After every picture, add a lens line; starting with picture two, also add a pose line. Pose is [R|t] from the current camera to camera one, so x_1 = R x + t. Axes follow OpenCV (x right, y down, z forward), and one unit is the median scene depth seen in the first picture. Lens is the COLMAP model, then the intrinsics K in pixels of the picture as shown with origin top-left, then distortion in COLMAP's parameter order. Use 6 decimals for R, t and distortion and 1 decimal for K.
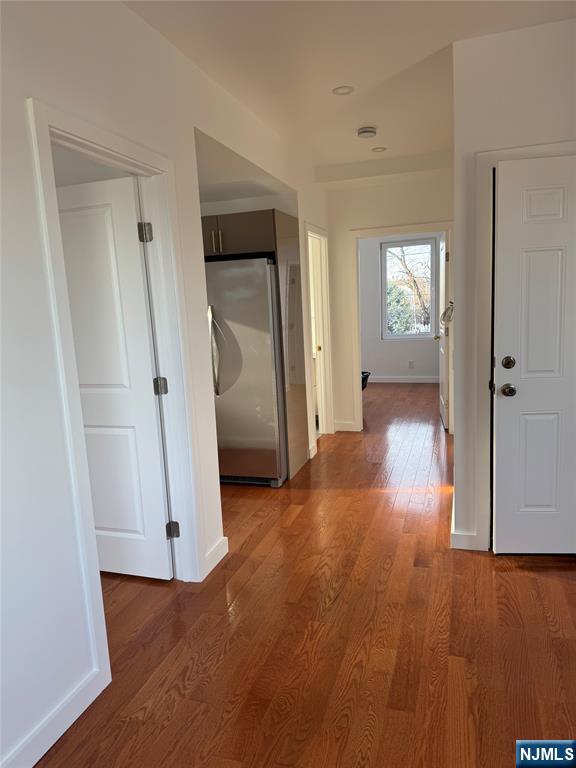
lens RADIAL K [[532.5, 0, 290.3], [0, 532.5, 385.3], [0, 0, 1]] dist [0.009101, -0.013659]
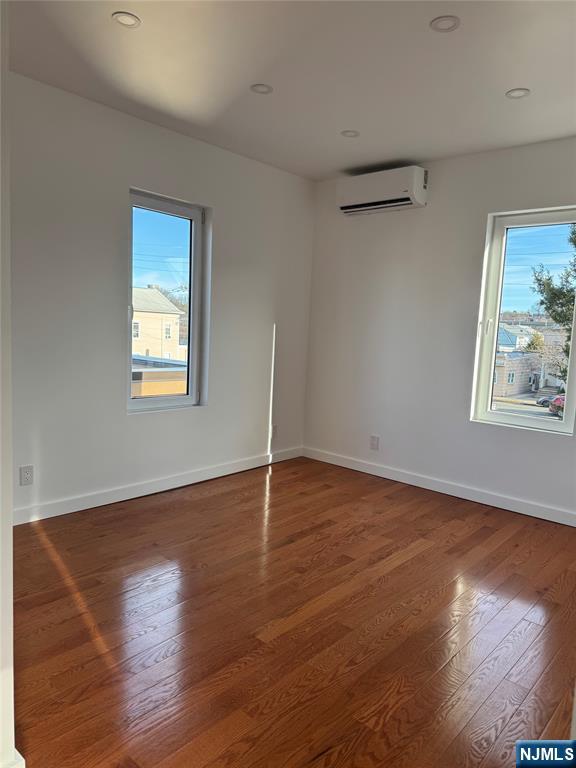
lens RADIAL K [[532.5, 0, 287.9], [0, 532.5, 380.7], [0, 0, 1]] dist [0.009101, -0.013659]
pose [[-0.909146, -0.030952, 0.415325, -0.097368], [0.065582, 0.974153, 0.216158, -0.132593], [-0.411281, 0.223757, -0.883618, 1.090476]]
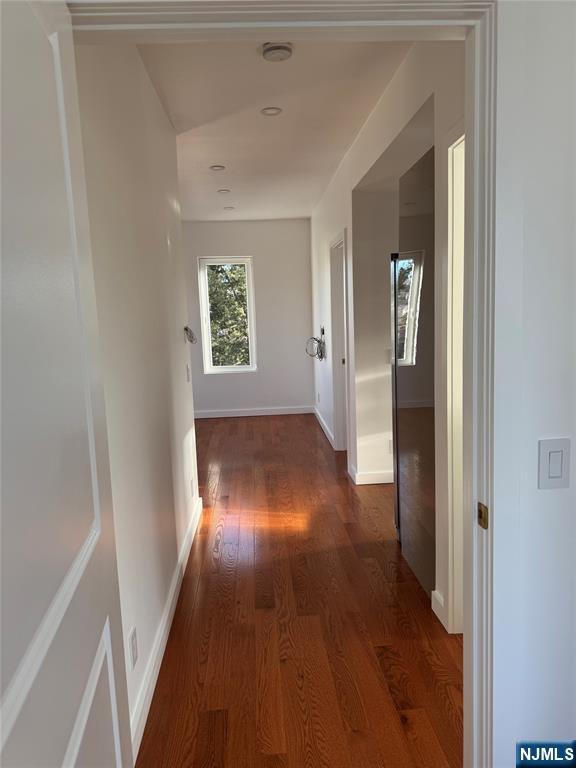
lens RADIAL K [[532.5, 0, 285.5], [0, 532.5, 384.3], [0, 0, 1]] dist [0.009101, -0.013659]
pose [[-0.928093, 0.132448, -0.347997, 0.458799], [0.029162, 0.957581, 0.286685, -0.315147], [0.371206, 0.255922, -0.892586, 1.894617]]
